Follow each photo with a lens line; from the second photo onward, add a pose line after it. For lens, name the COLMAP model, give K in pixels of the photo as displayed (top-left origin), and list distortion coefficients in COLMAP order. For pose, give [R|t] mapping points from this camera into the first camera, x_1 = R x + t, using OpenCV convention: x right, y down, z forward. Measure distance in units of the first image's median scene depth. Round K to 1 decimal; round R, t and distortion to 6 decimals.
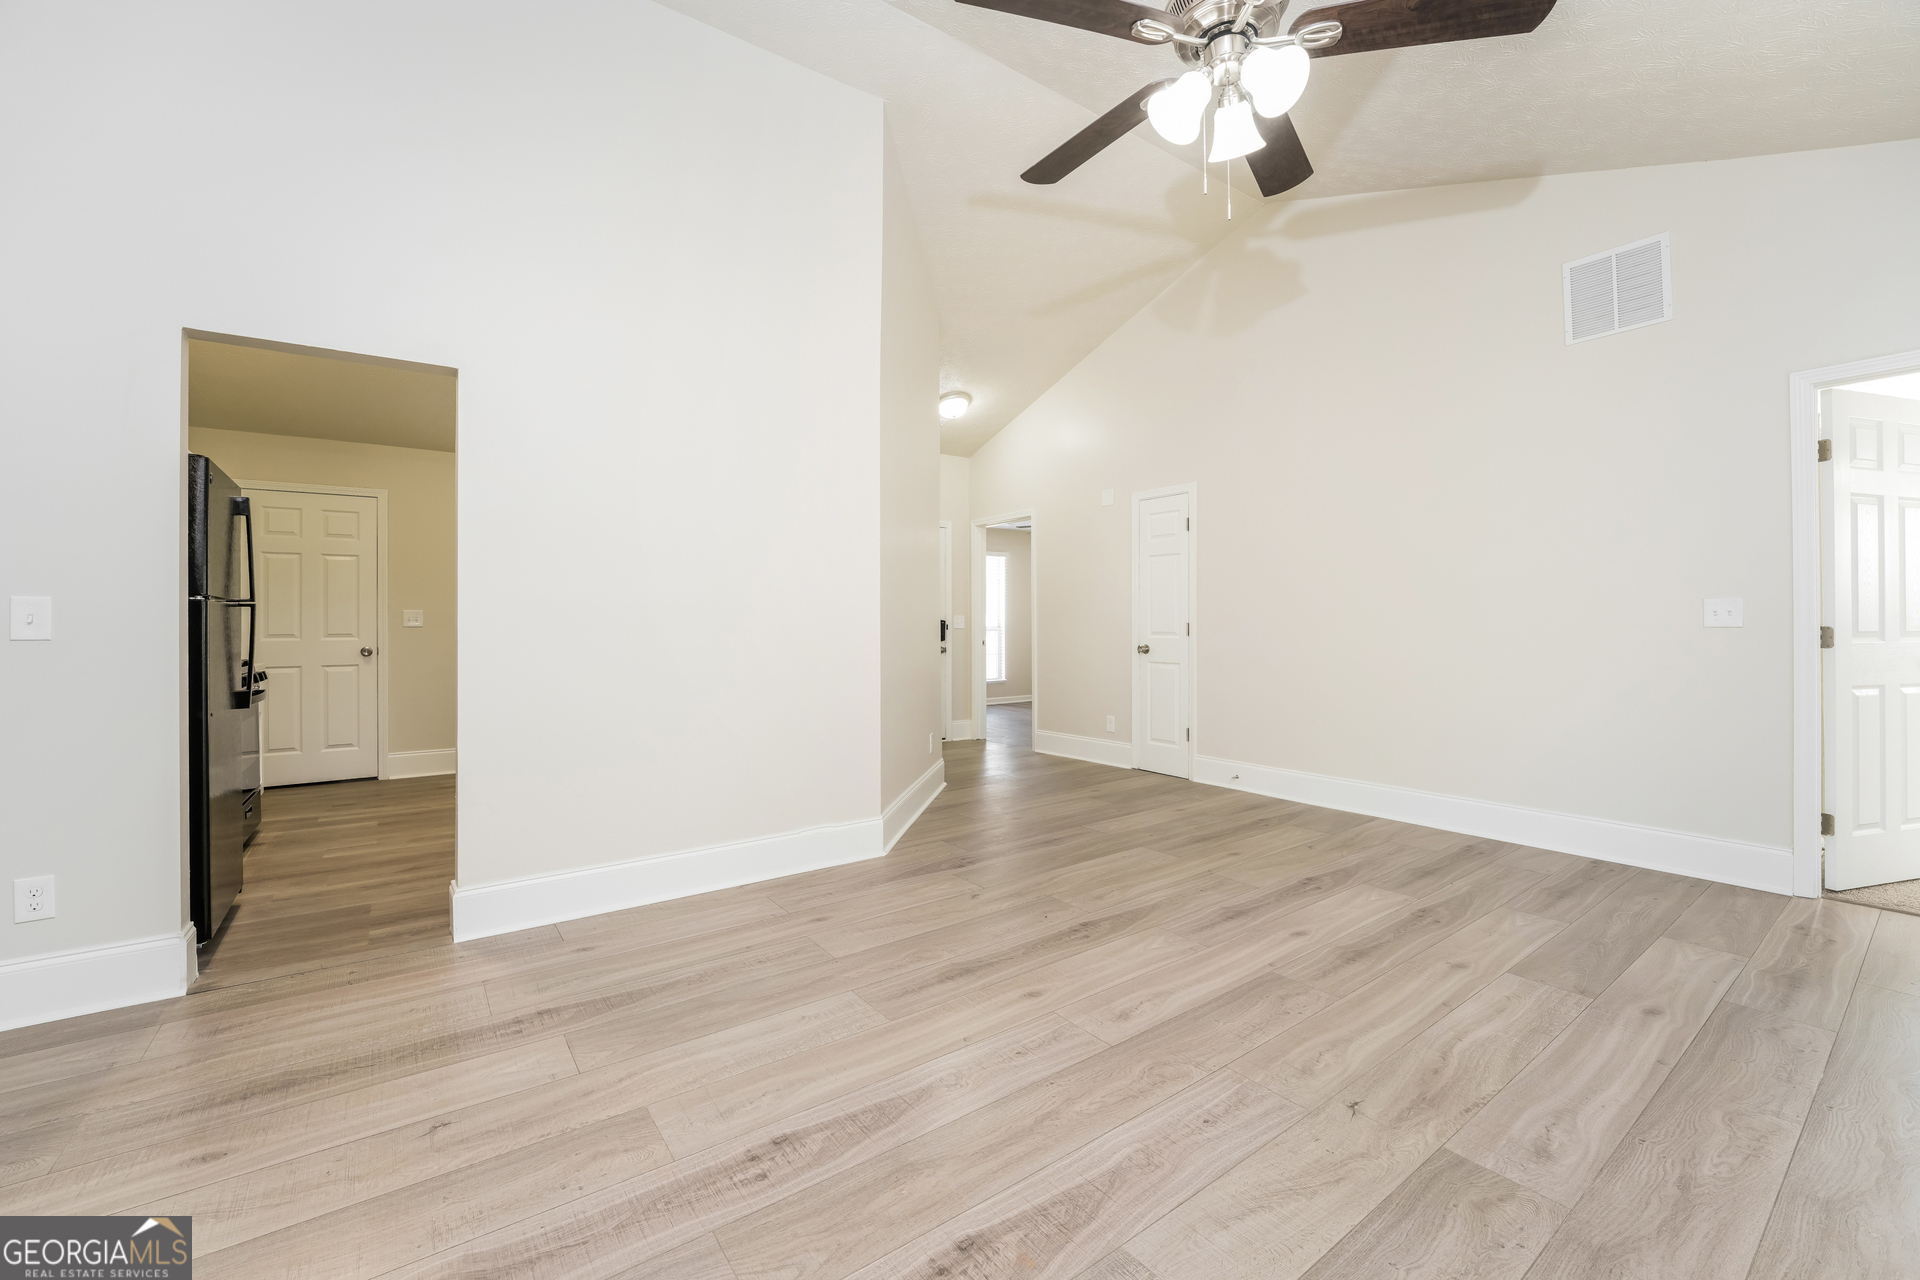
lens RADIAL K [[779.5, 0, 967.2], [0, 779.5, 632.5], [0, 0, 1]] dist [-0.011090, 0.000342]
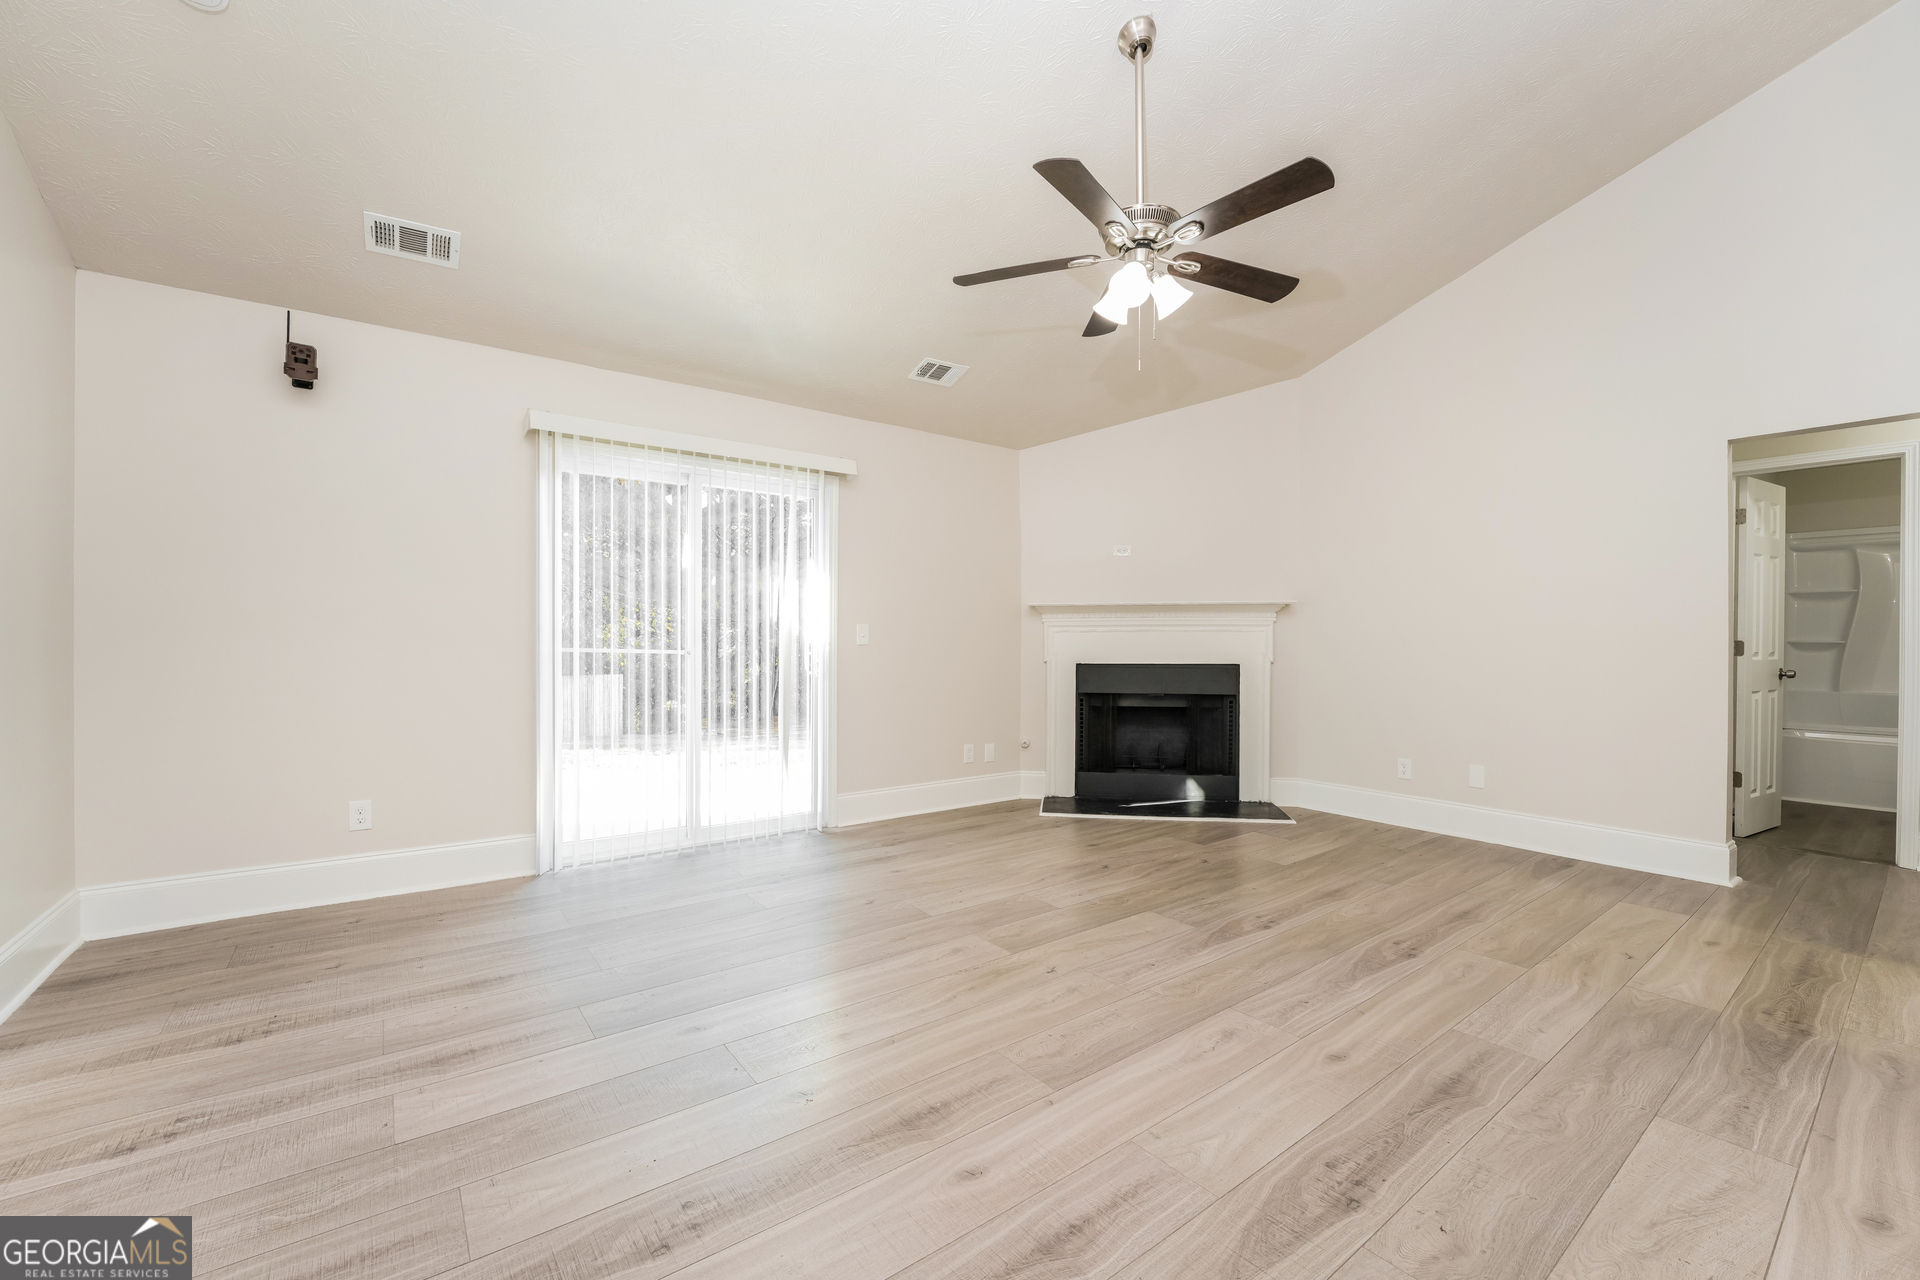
lens RADIAL K [[779.5, 0, 959.9], [0, 779.5, 635.6], [0, 0, 1]] dist [-0.011090, 0.000342]
pose [[-0.999915, -0.004731, -0.012131, 0.557849], [-0.004831, 0.999954, 0.008279, -0.024857], [0.012092, 0.008337, -0.999892, 1.980639]]
